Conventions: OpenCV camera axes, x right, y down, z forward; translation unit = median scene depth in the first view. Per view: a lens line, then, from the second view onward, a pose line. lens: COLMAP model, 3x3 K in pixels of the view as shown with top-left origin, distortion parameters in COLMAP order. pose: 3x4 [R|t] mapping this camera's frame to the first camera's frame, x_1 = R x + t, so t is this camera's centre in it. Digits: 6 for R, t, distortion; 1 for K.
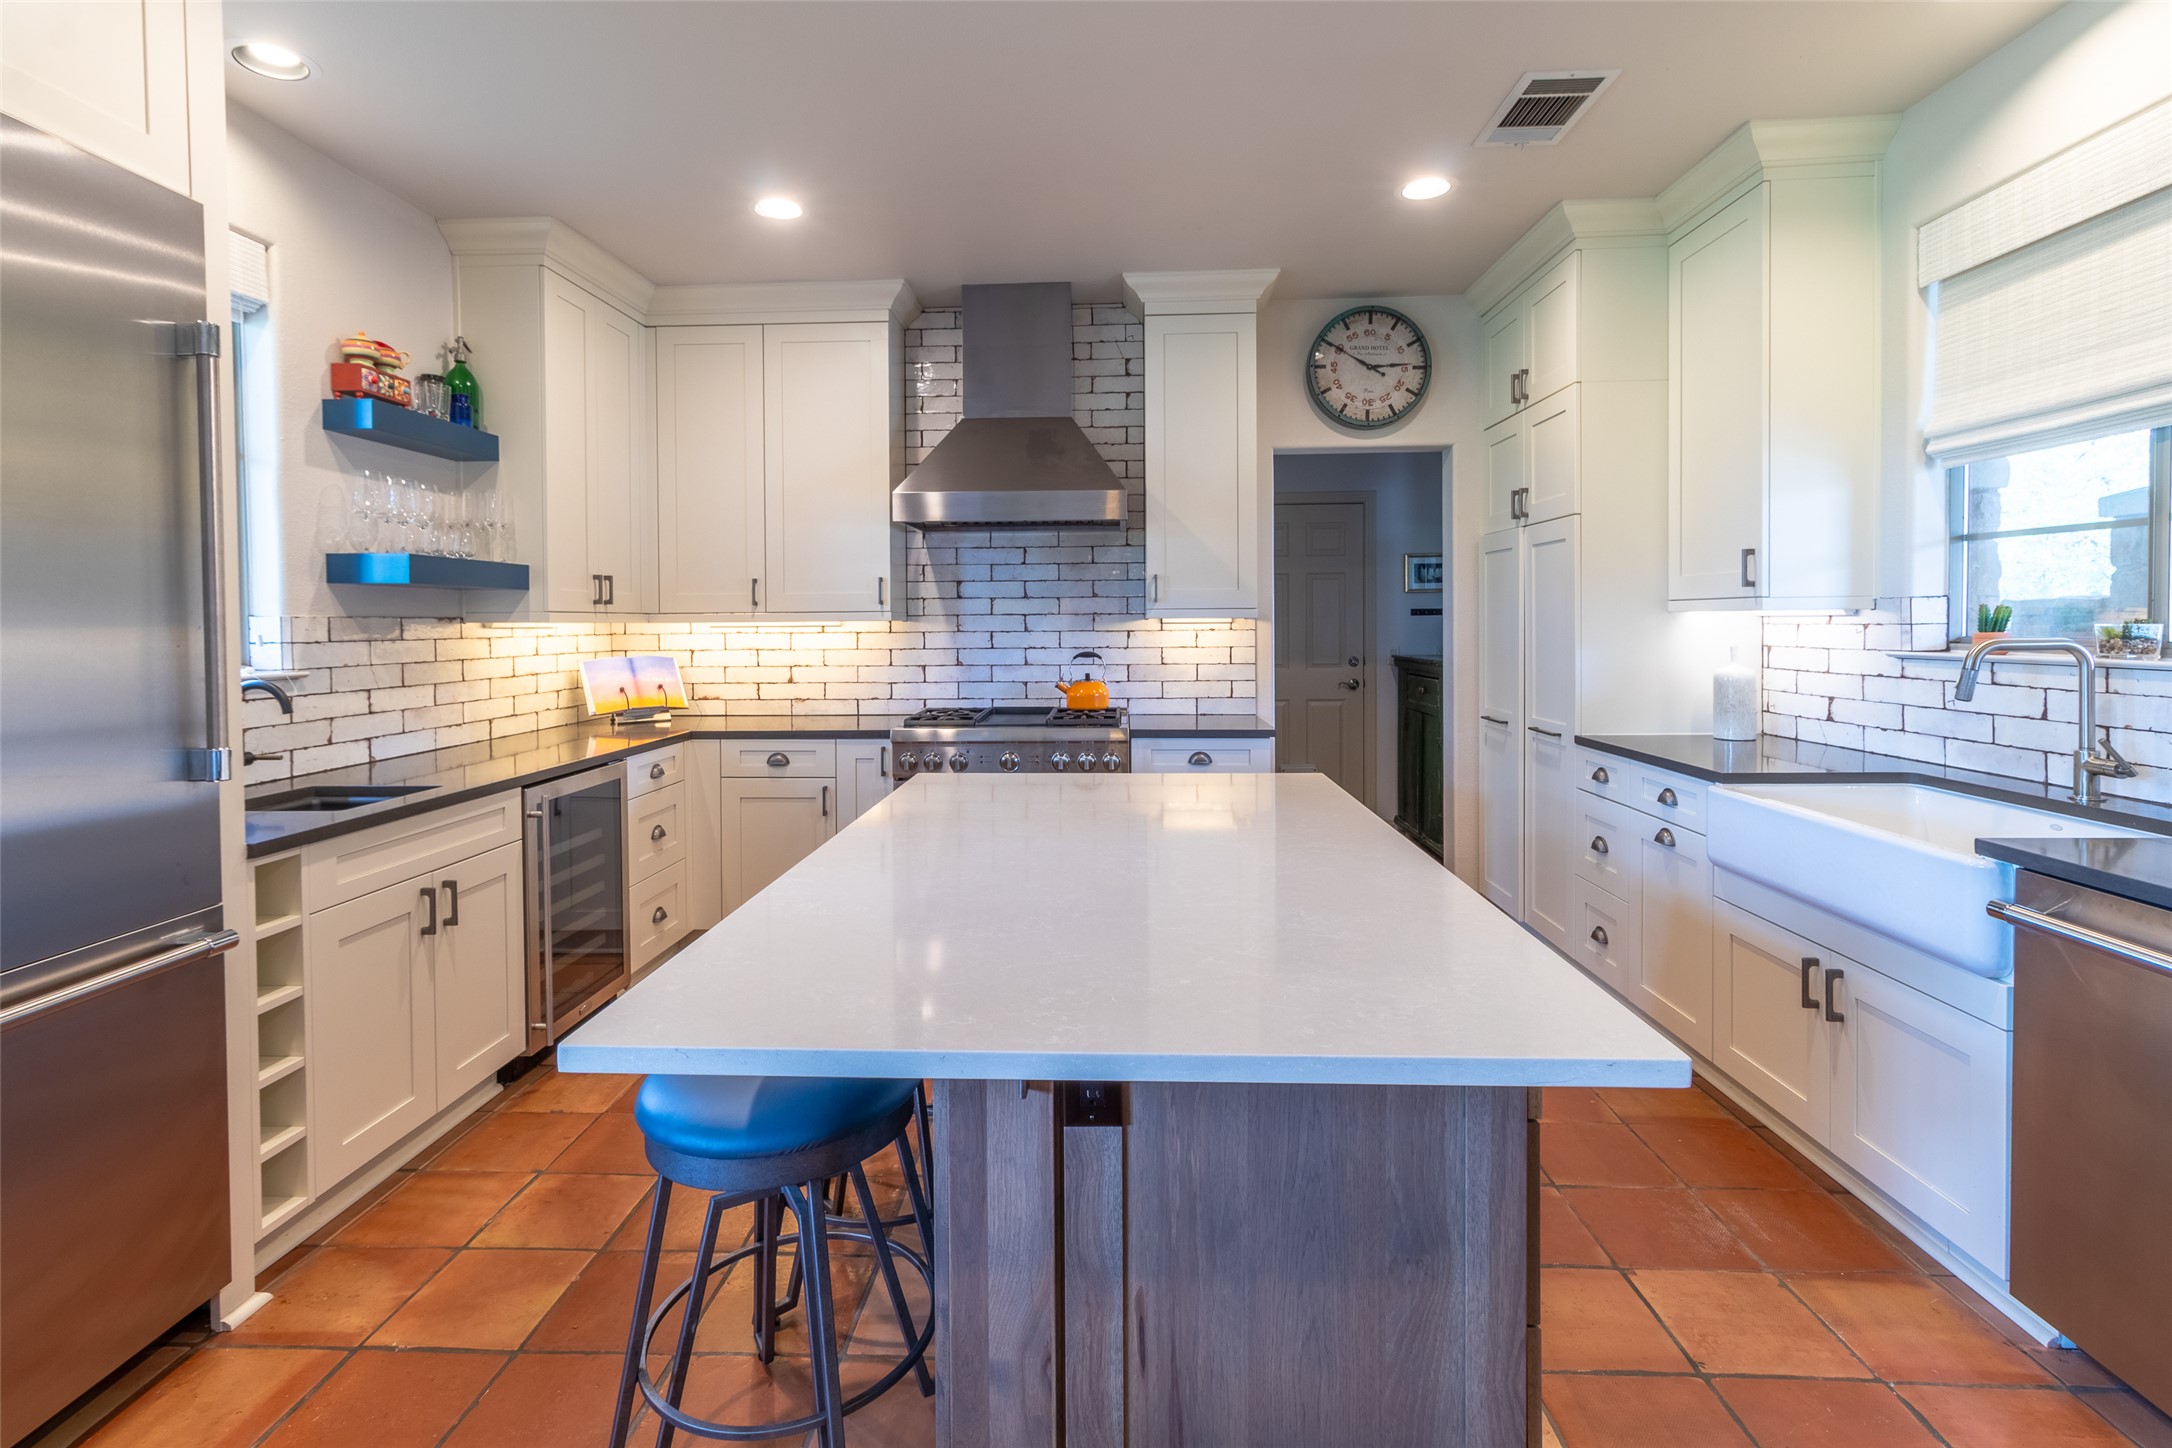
lens RADIAL K [[1017.5, 0, 1020.0], [0, 1017.5, 622.0], [0, 0, 1]] dist [0.003619, -0.000144]
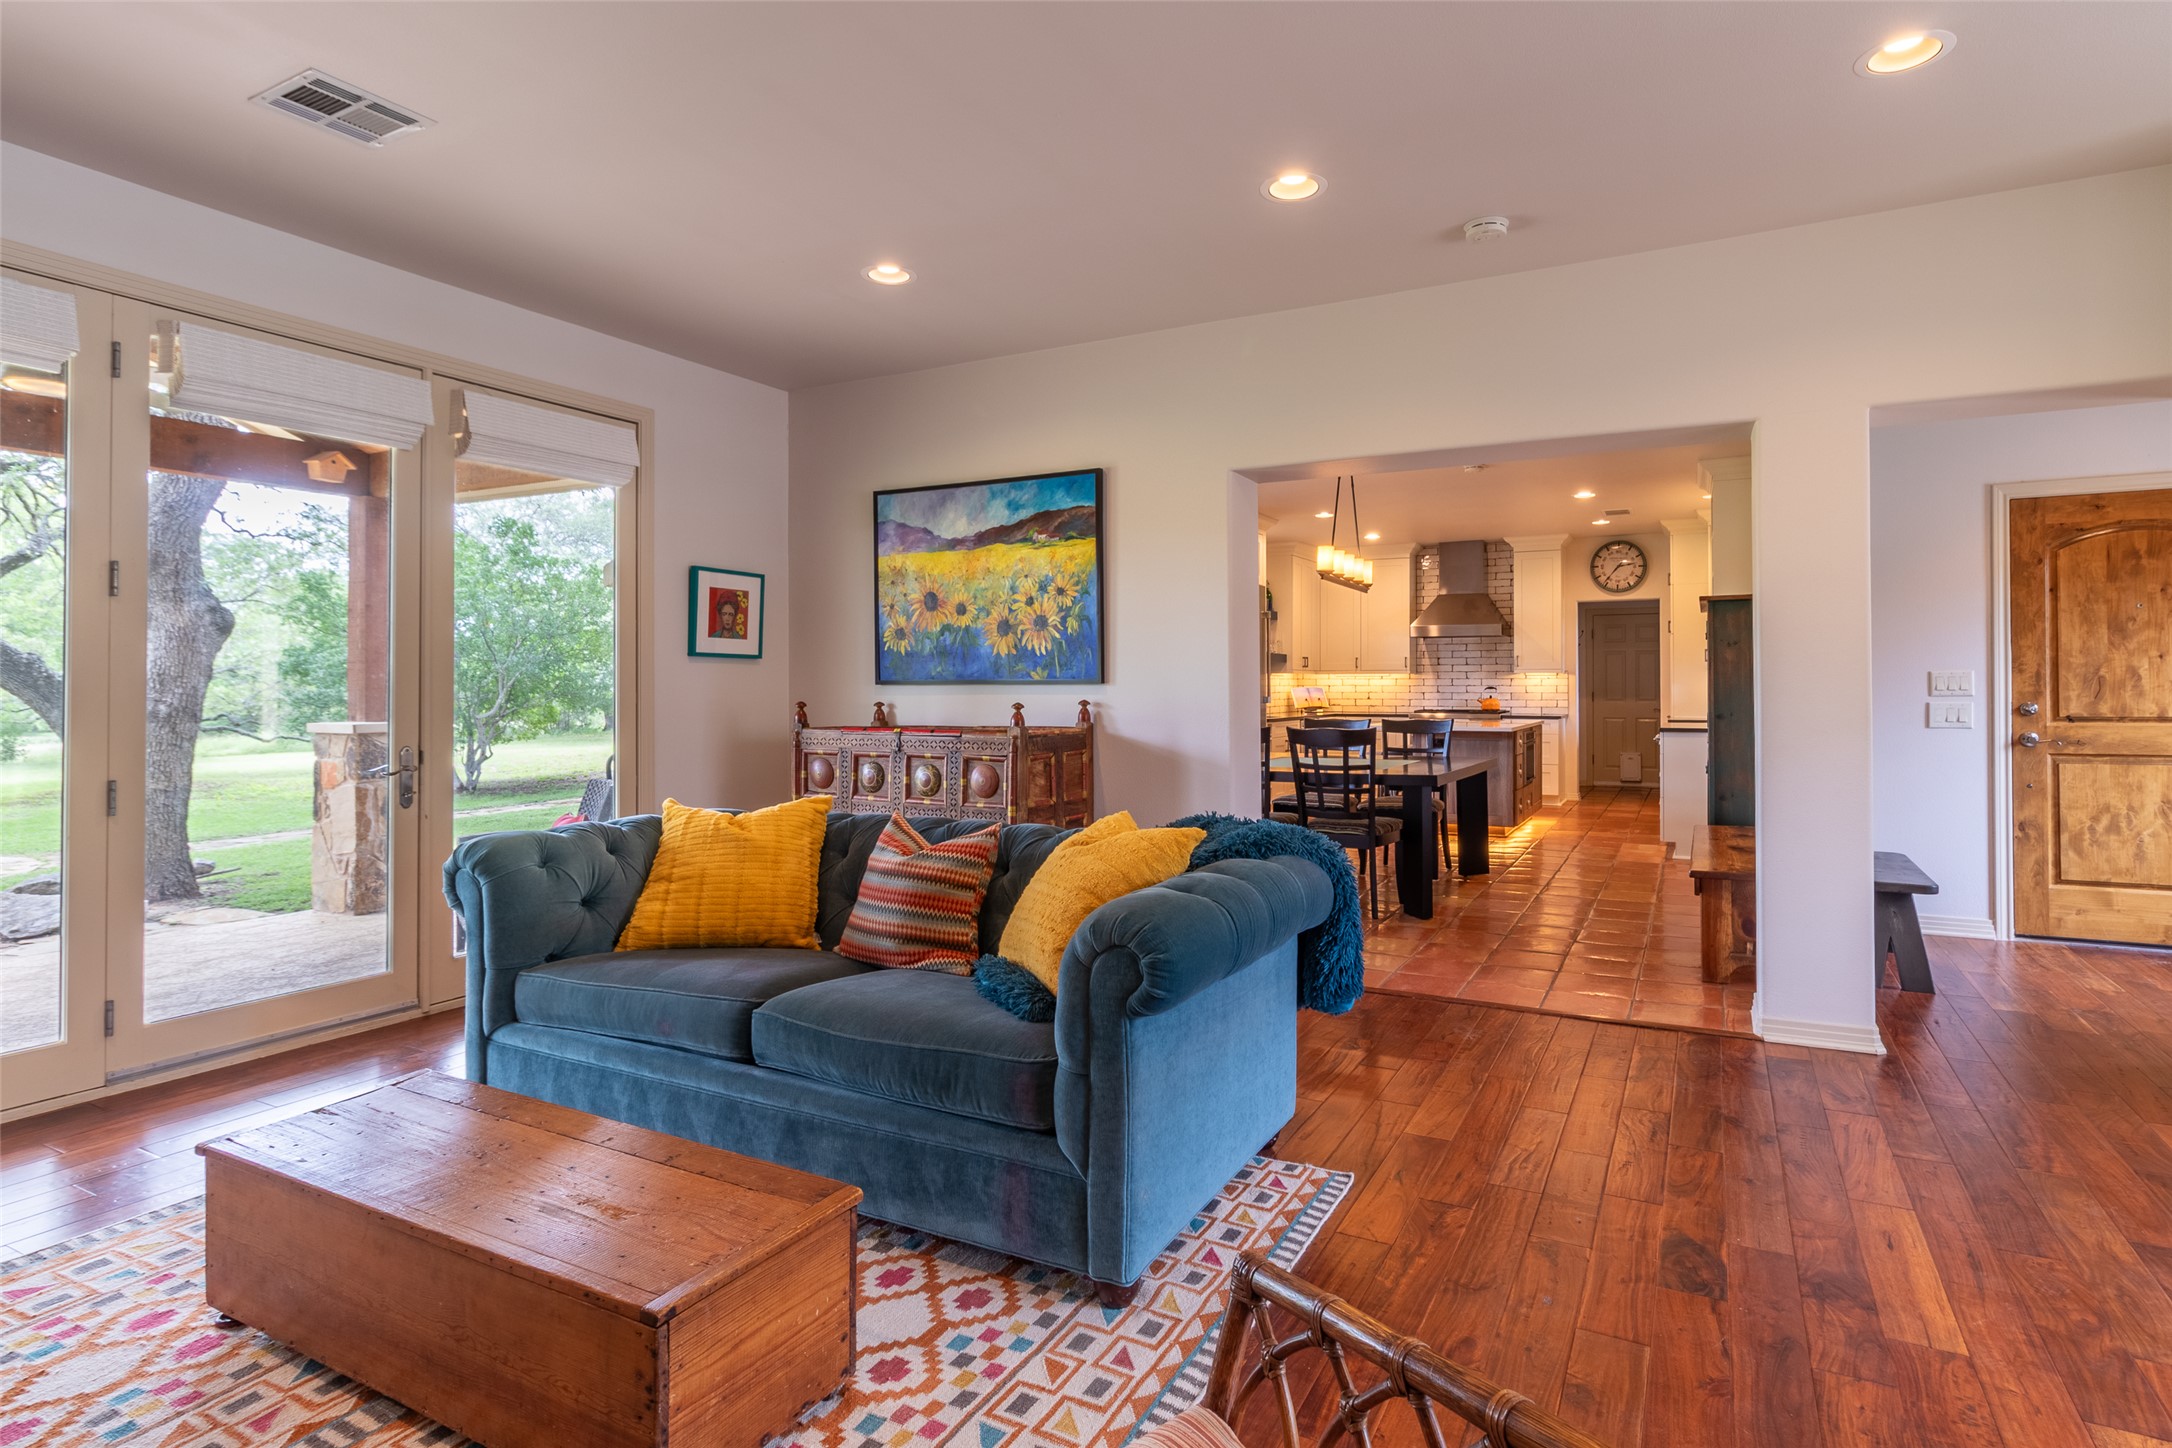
lens RADIAL K [[1146.8, 0, 1119.4], [0, 1146.8, 678.7], [0, 0, 1]] dist [0.001318, 0.001347]
pose [[0.920779, 0.004360, -0.390060, 0.326108], [-0.007109, 0.999959, -0.005606, 0.032269], [0.390020, 0.007935, 0.920772, -1.936164]]
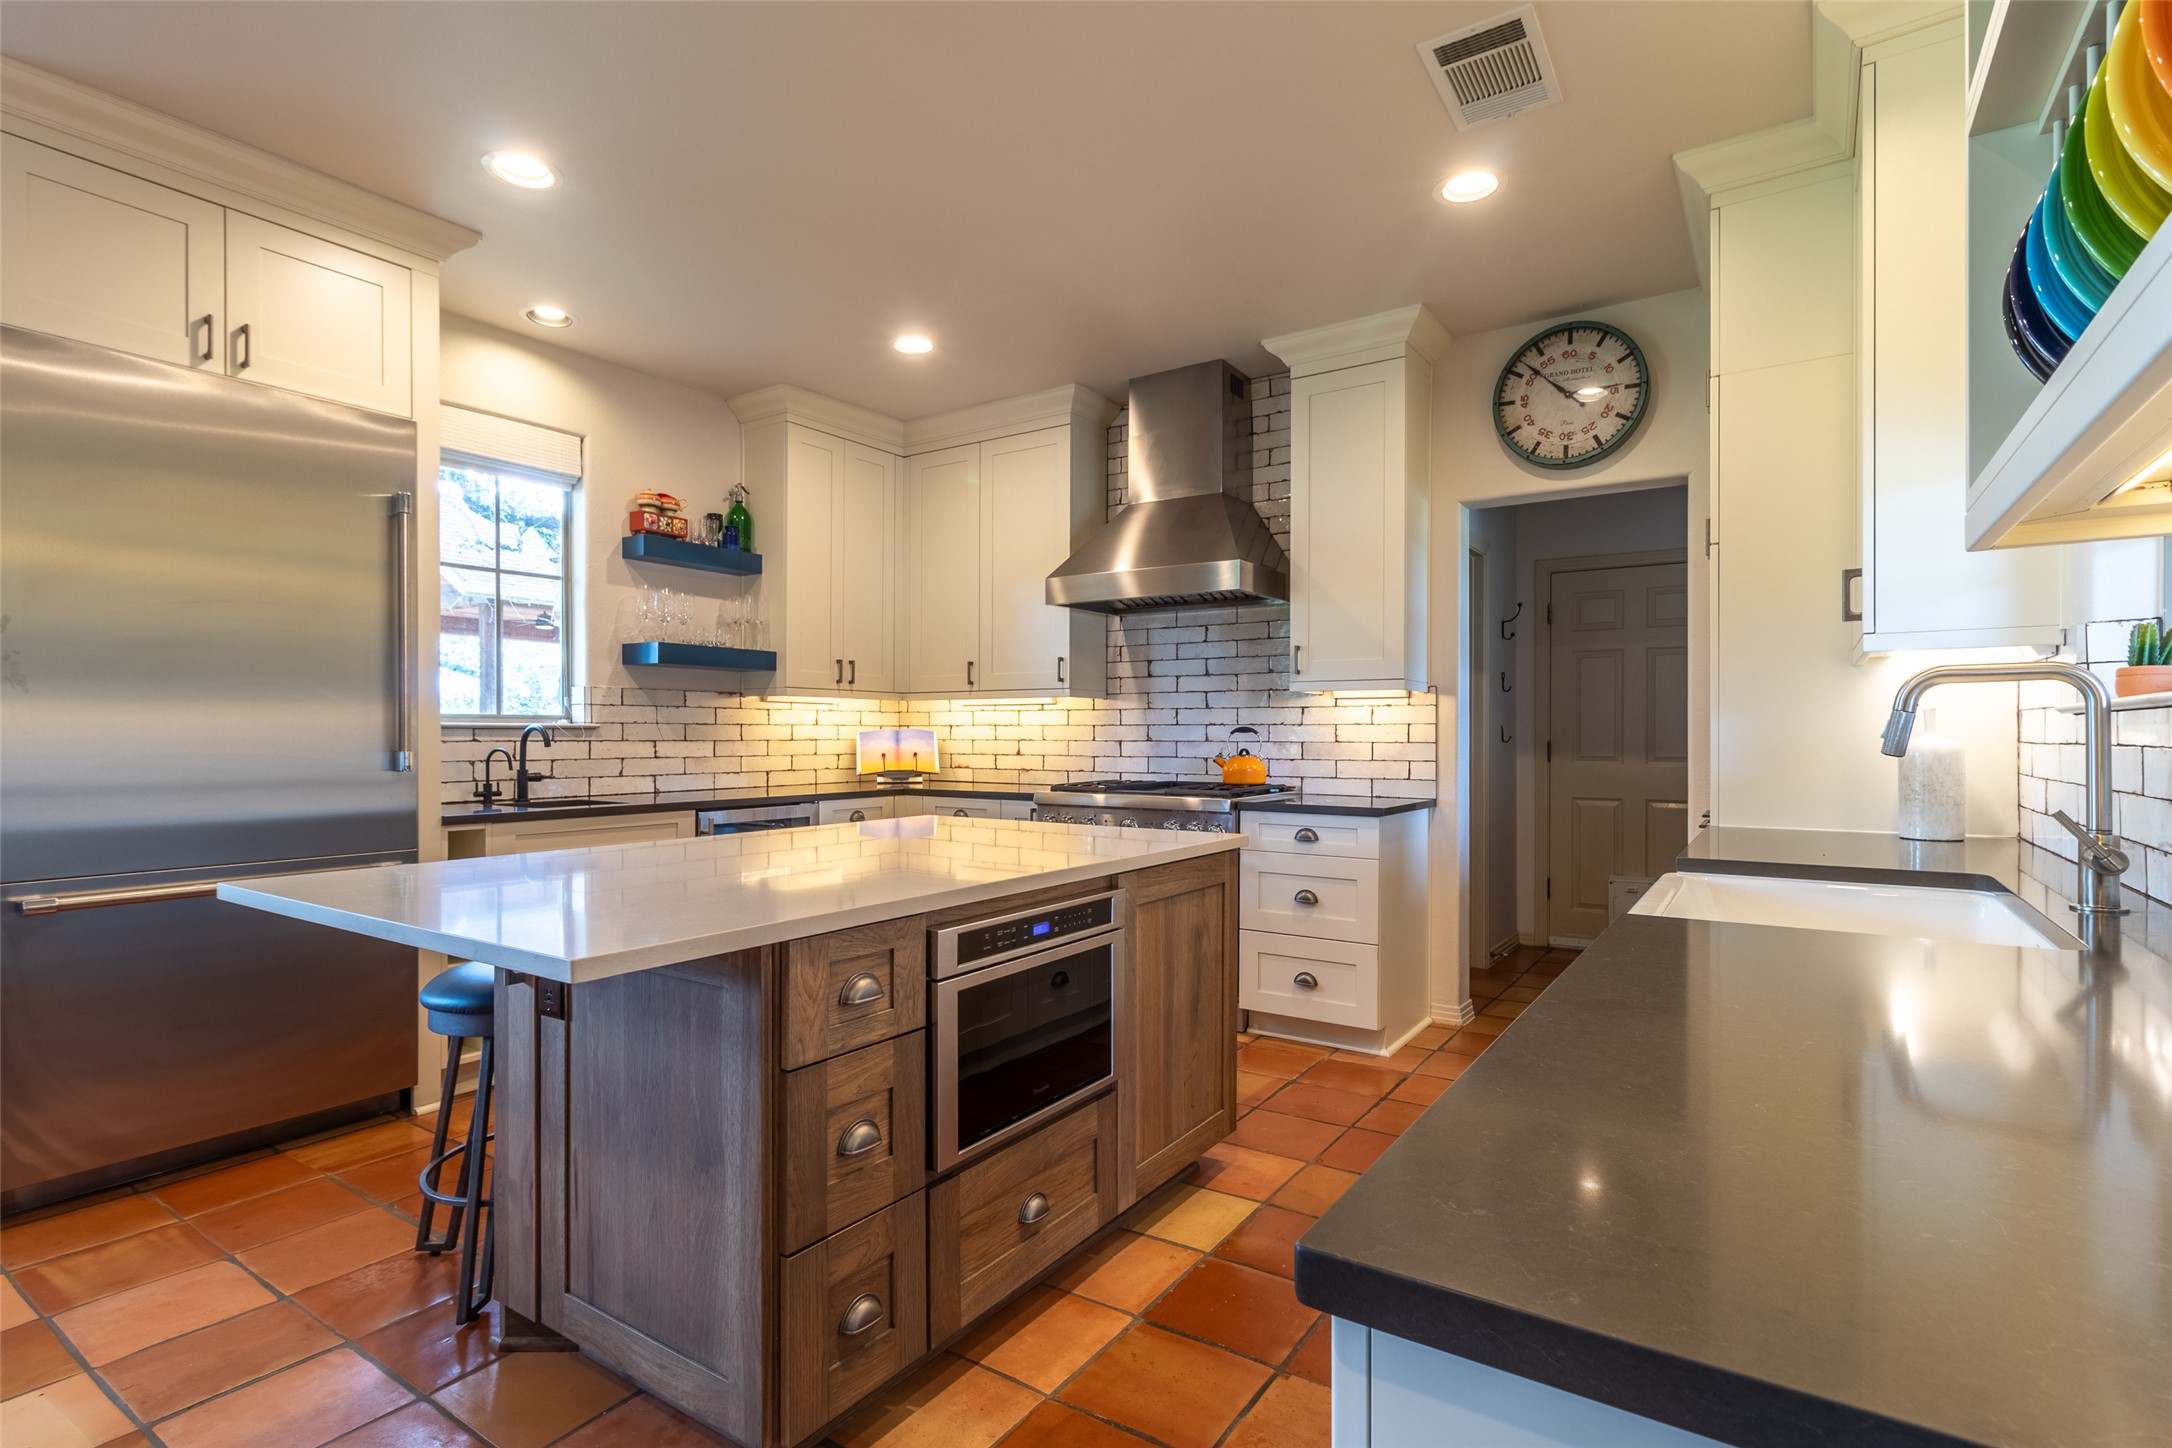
lens RADIAL K [[1017.5, 0, 1074.5], [0, 1017.5, 722.3], [0, 0, 1]] dist [0.003619, -0.000144]
pose [[0.860817, 0.003986, -0.508899, 0.434467], [-0.010304, 0.999901, -0.009597, 0.036689], [0.508810, 0.013505, 0.860773, 0.062530]]
